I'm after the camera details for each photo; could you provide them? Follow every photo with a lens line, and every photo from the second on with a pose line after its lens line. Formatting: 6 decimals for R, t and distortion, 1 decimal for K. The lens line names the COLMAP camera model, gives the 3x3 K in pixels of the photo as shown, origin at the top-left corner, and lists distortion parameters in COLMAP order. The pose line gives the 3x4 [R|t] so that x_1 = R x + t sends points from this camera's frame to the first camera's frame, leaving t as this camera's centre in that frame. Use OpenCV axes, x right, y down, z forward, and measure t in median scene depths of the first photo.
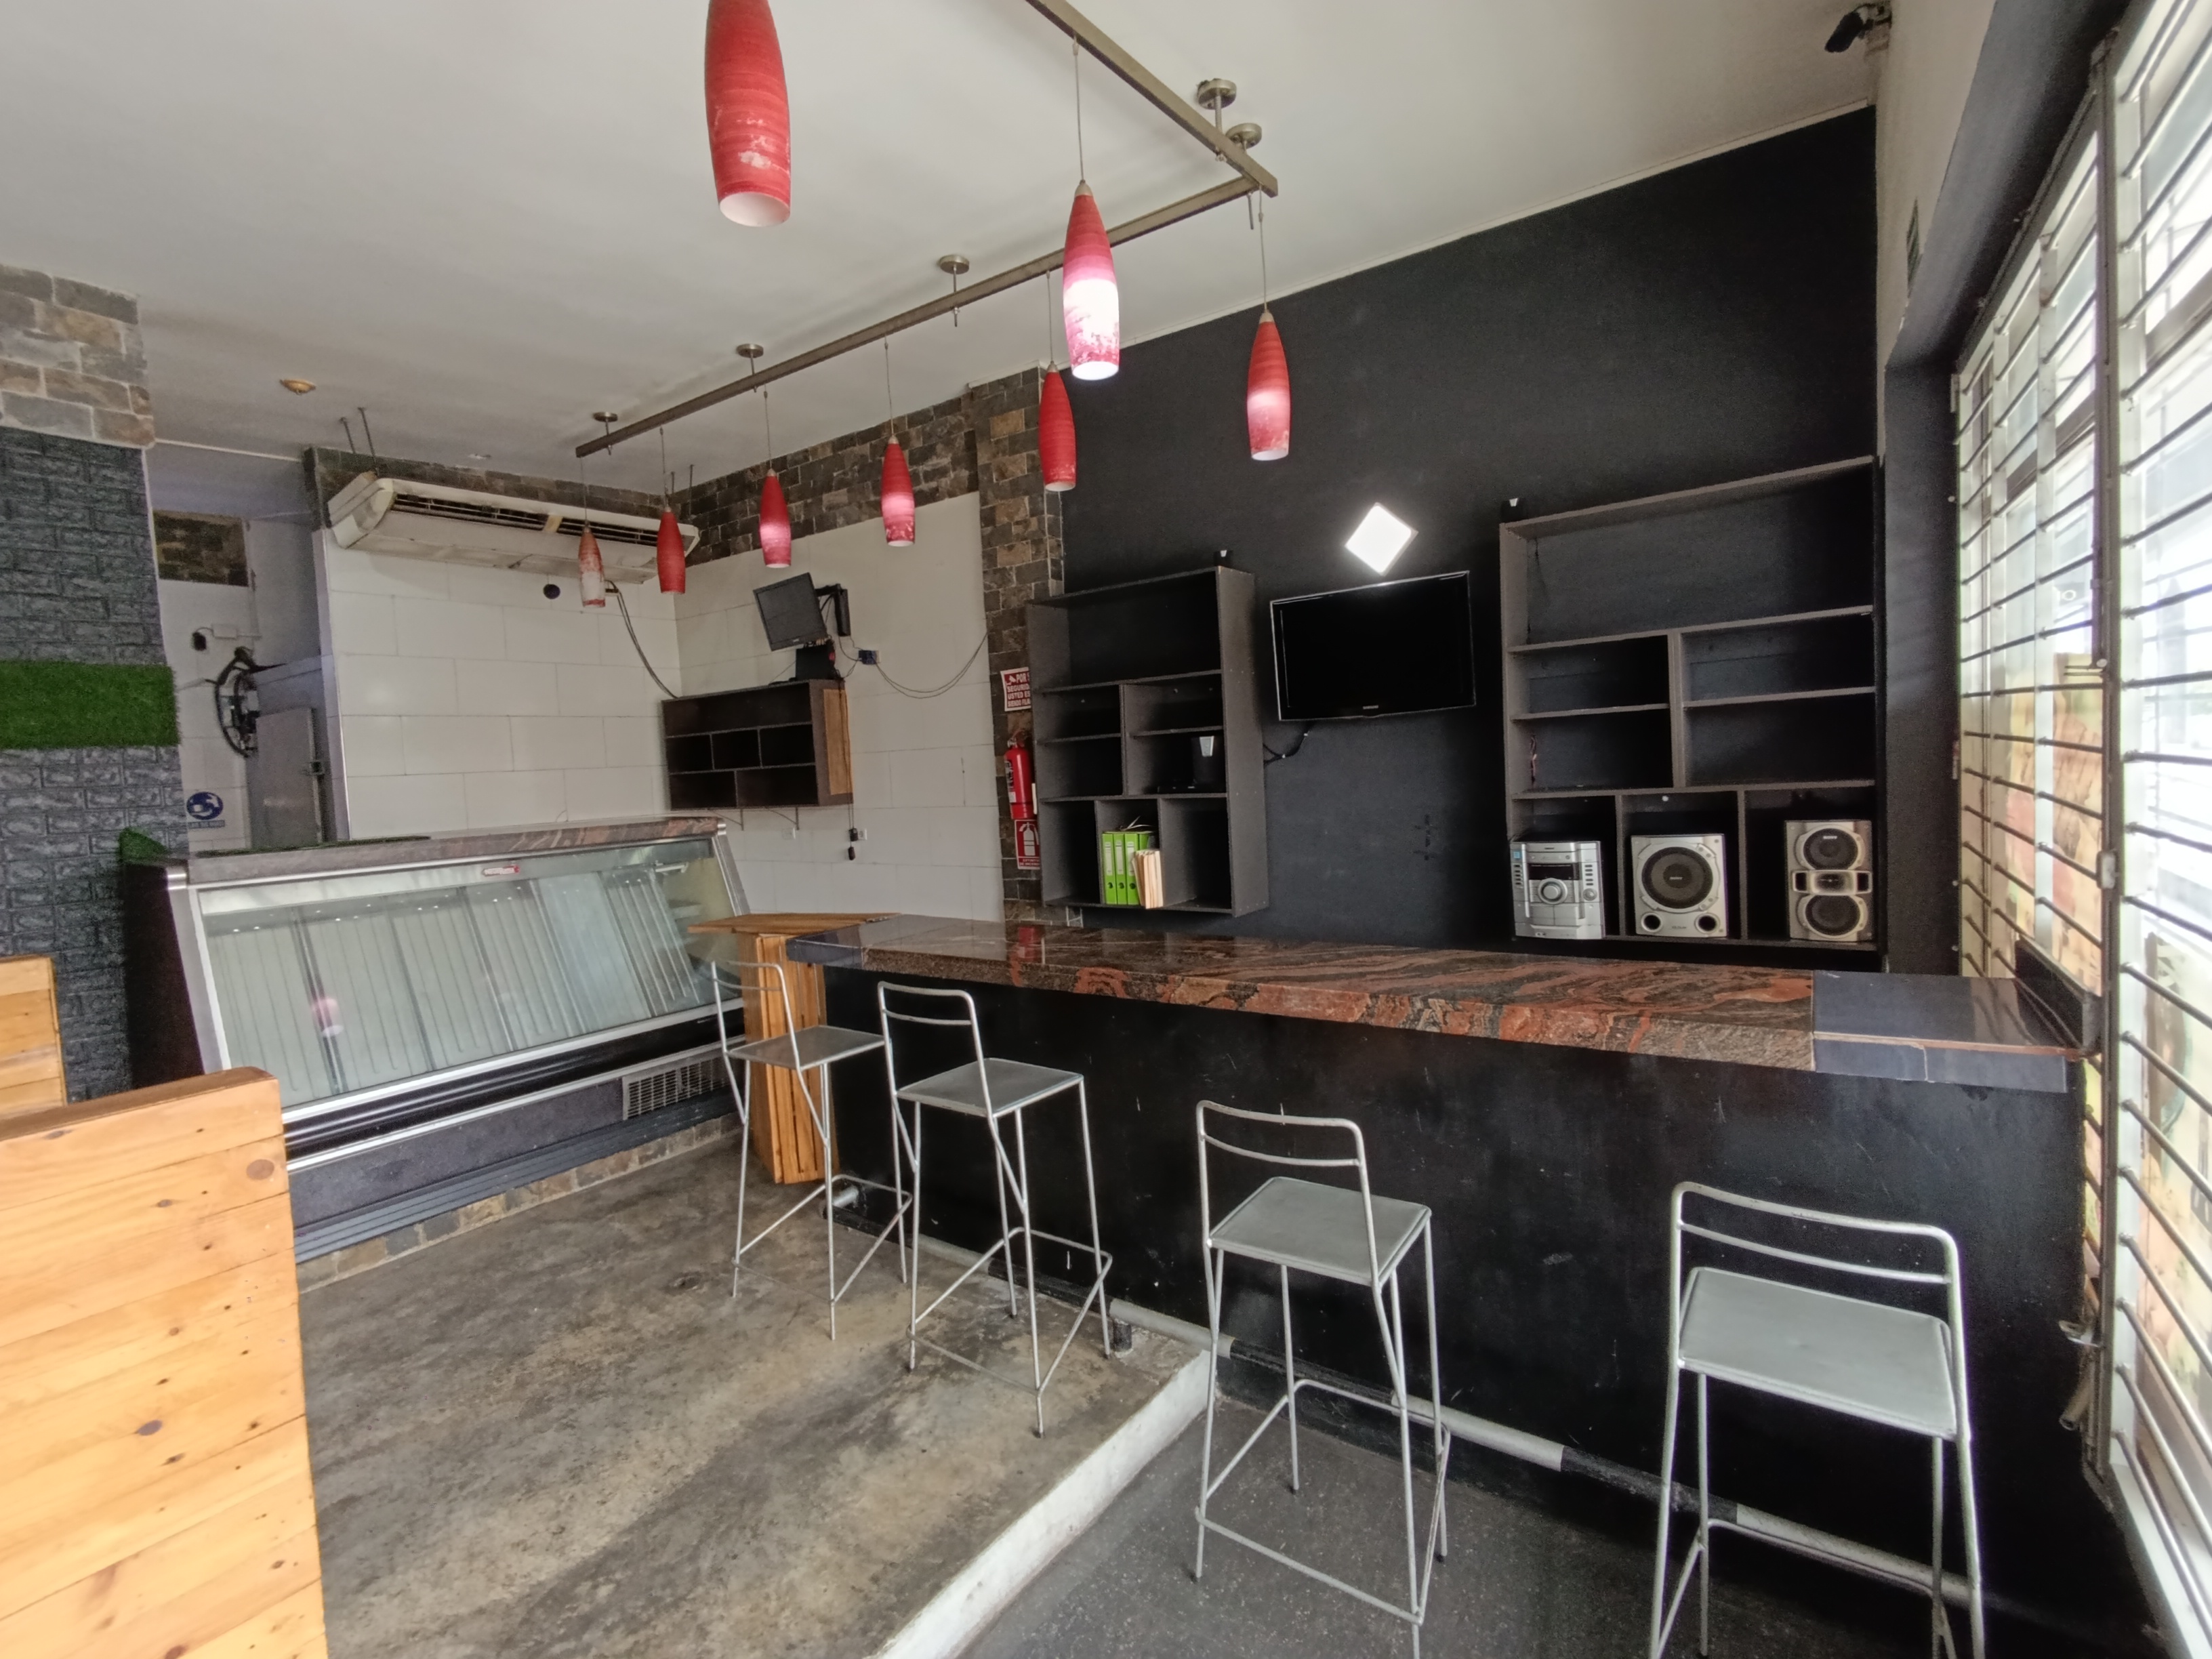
lens RADIAL K [[1018.3, 0, 1100.3], [0, 1018.3, 817.3], [0, 0, 1]] dist [-0.010178, 0.009568]
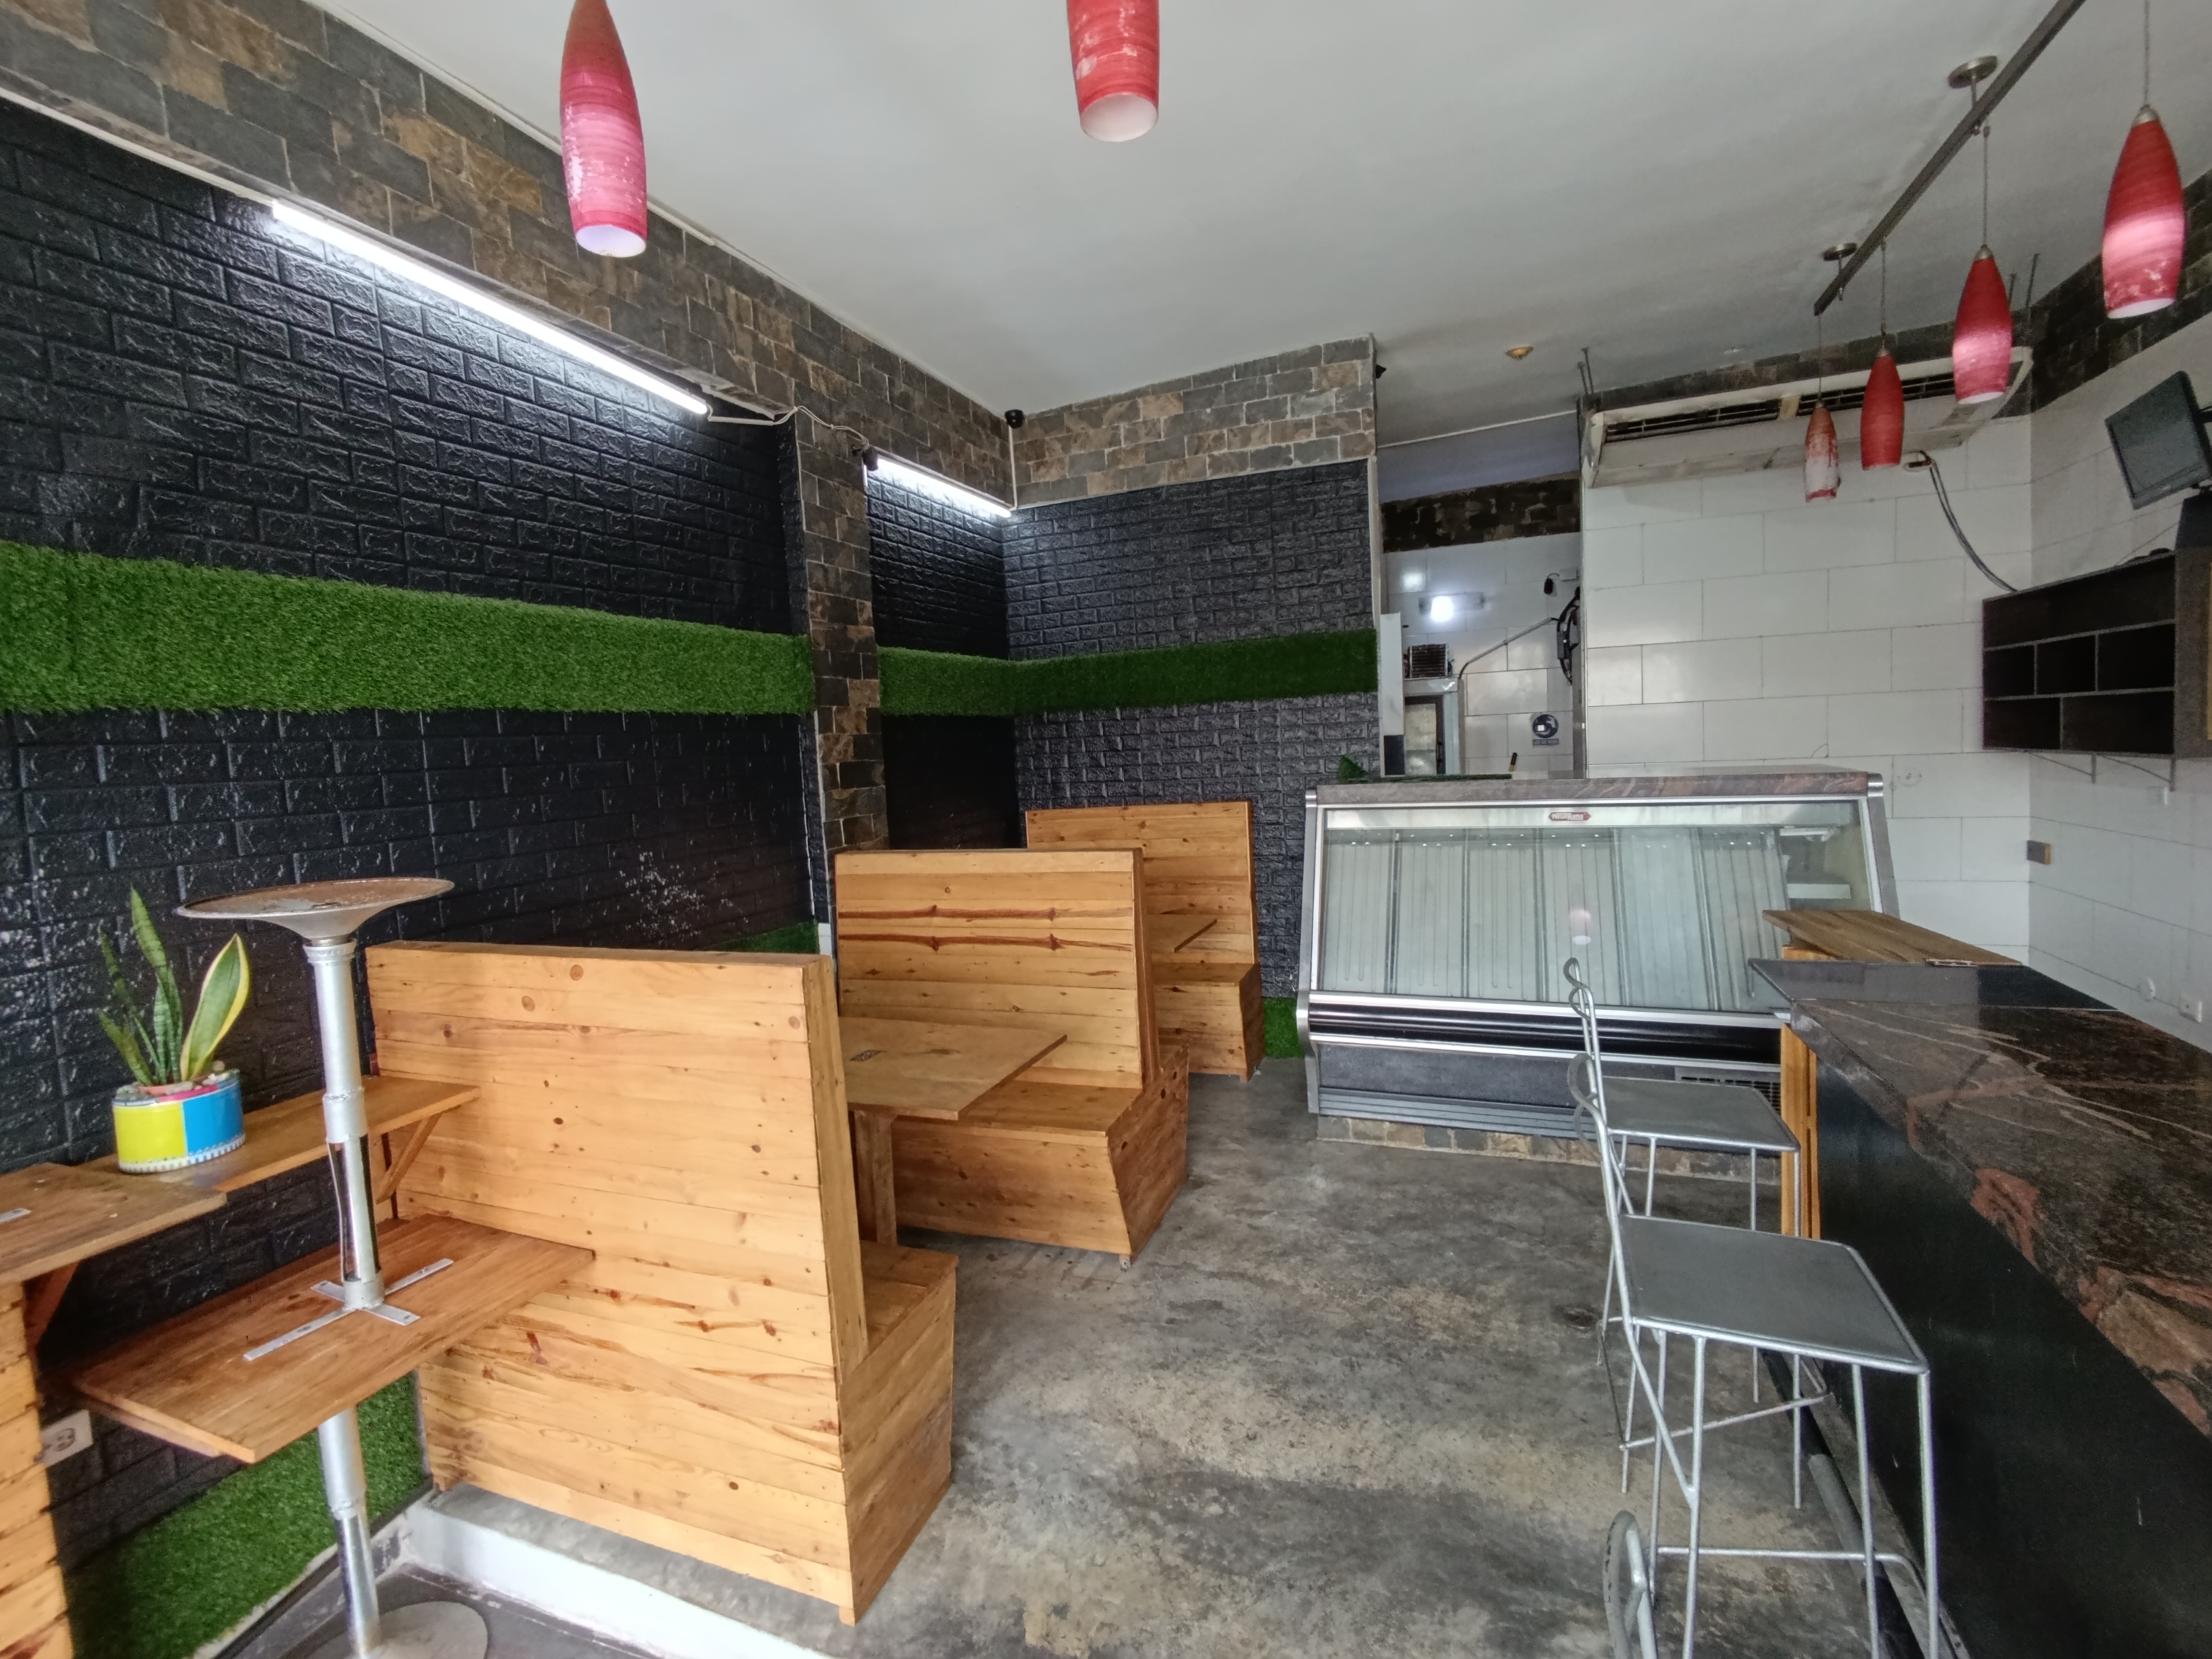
lens RADIAL K [[1018.3, 0, 1100.3], [0, 1018.3, 817.3], [0, 0, 1]] dist [-0.010178, 0.009568]
pose [[0.256028, 0.113591, -0.959972, 0.252389], [-0.020754, 0.993489, 0.112022, -0.051686], [0.966447, -0.008758, 0.256718, 0.354702]]
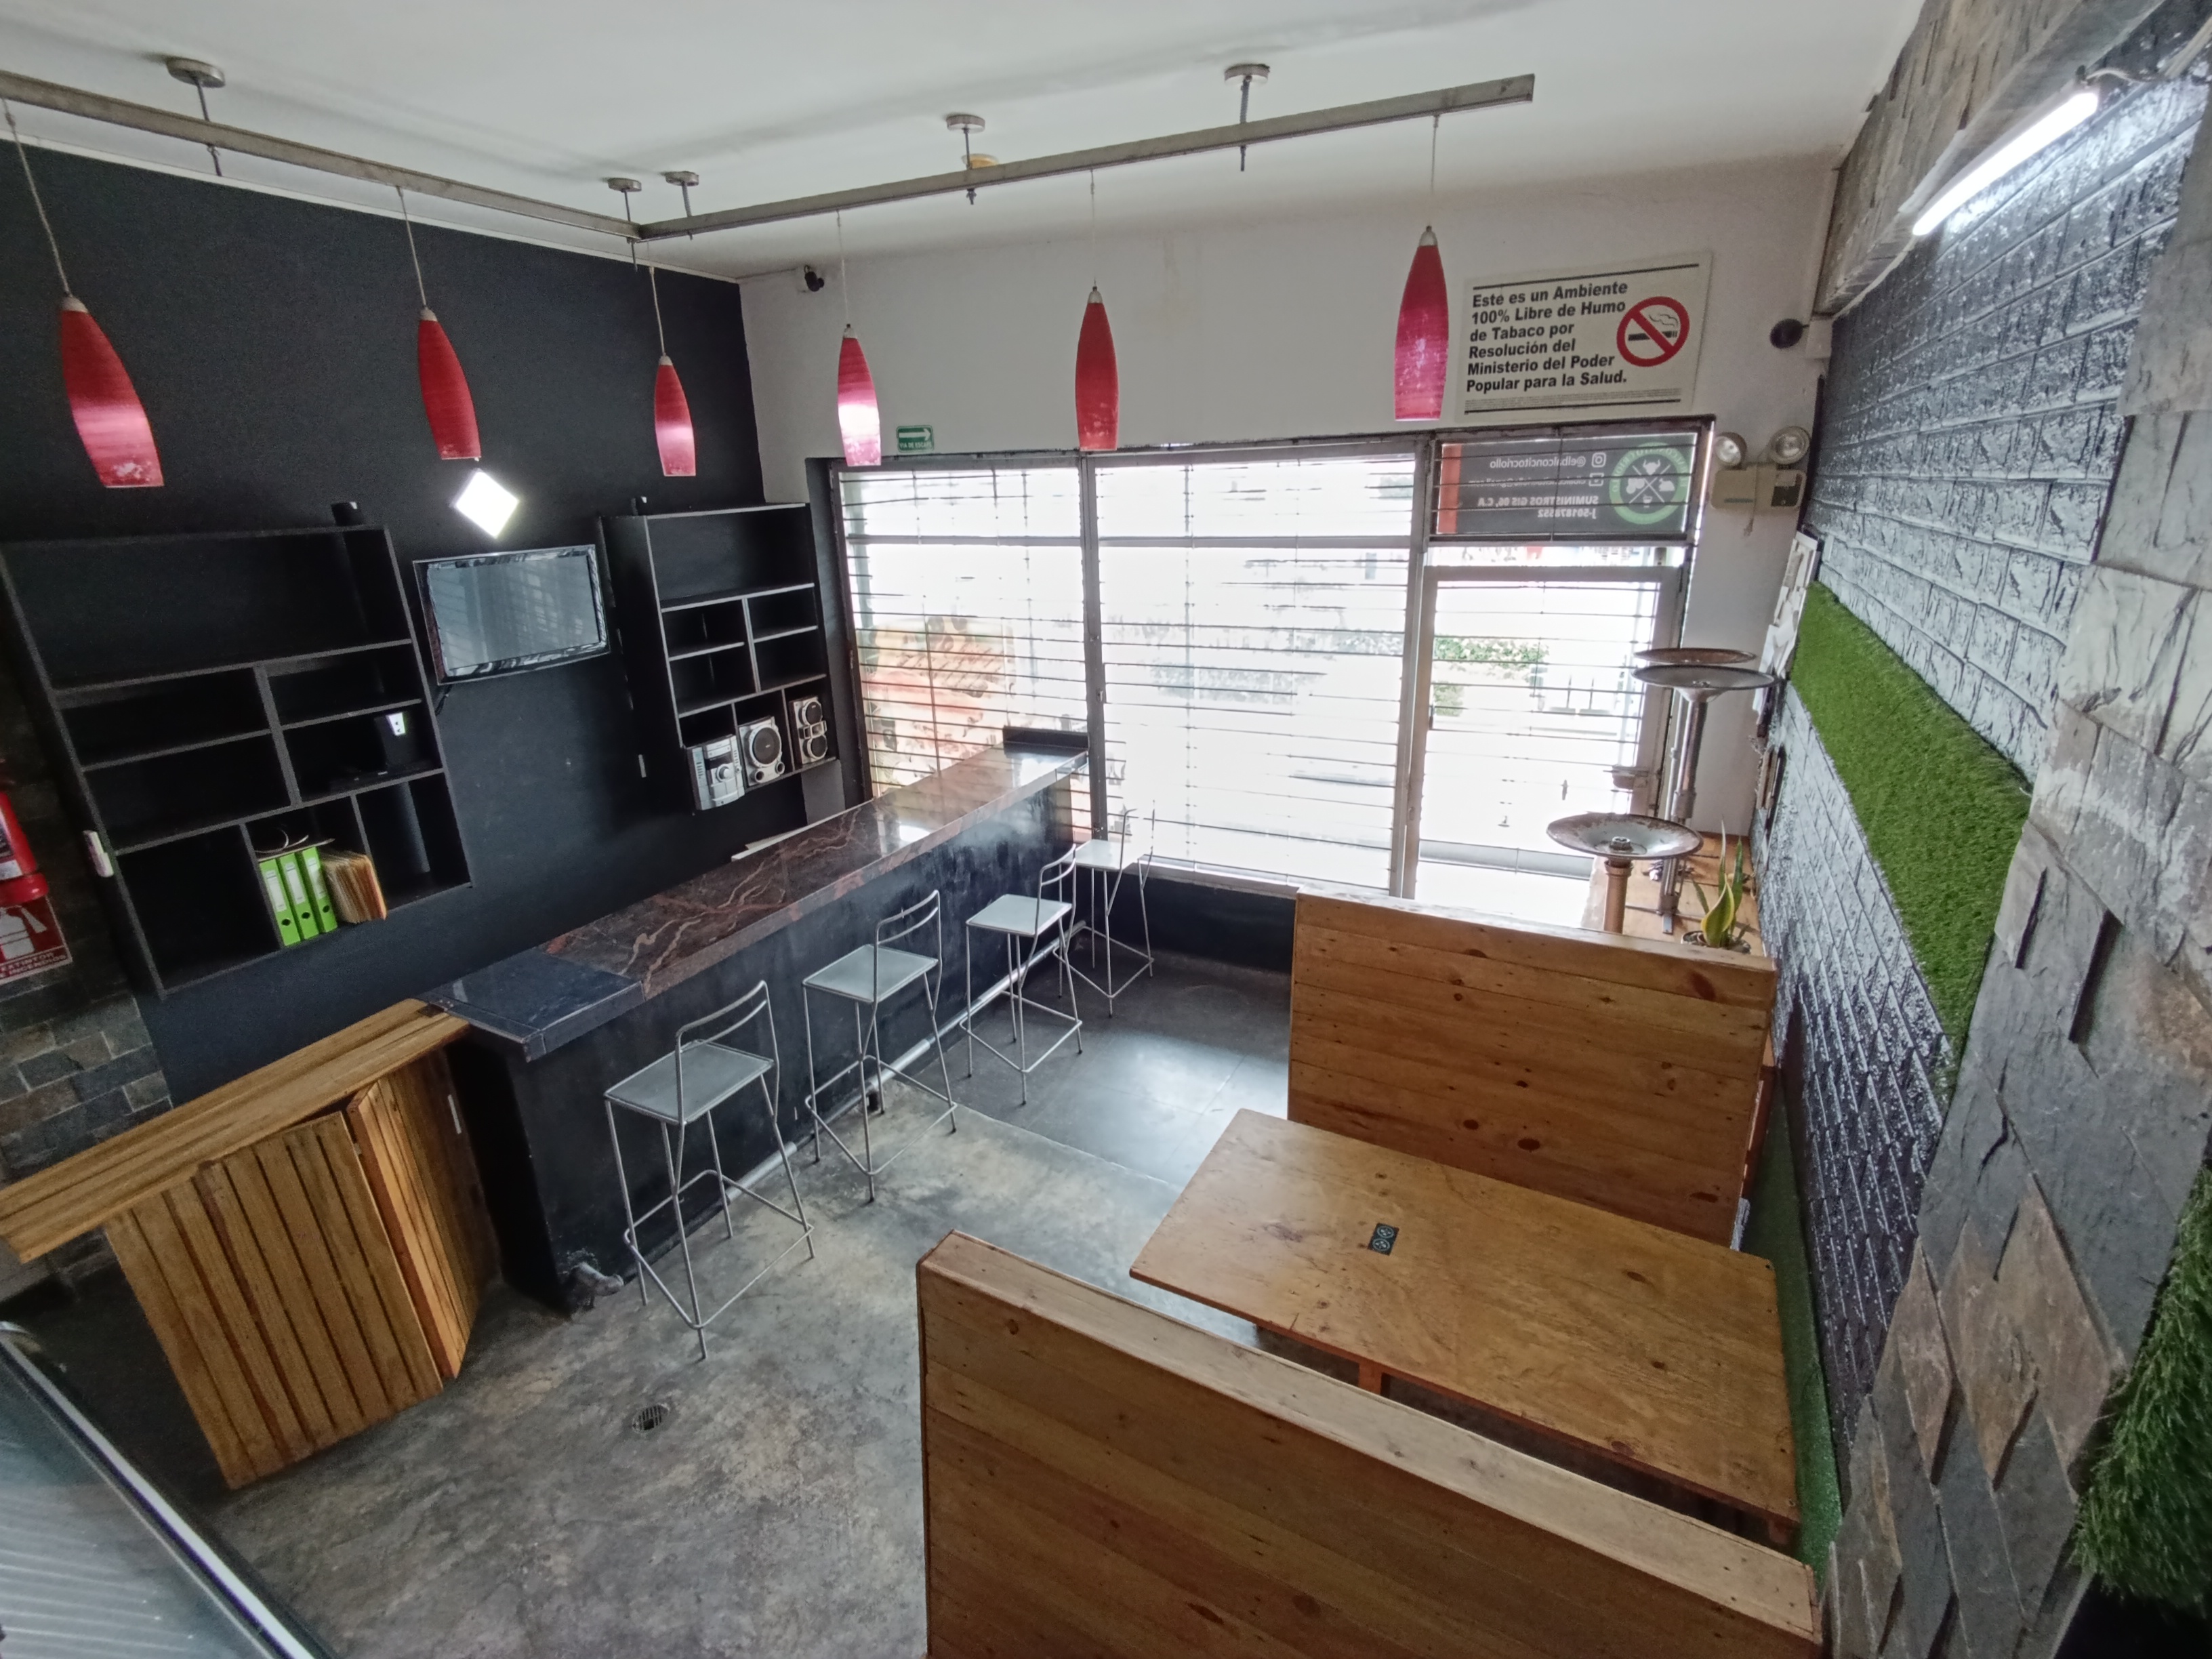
lens RADIAL K [[1012.4, 0, 1094.8], [0, 1012.4, 818.9], [0, 0, 1]] dist [-0.000019, -0.000304]
pose [[-0.114560, -0.258712, 0.959137, -1.059118], [0.106261, 0.956763, 0.270763, -0.207207], [-0.987717, 0.132938, -0.082115, 0.579659]]
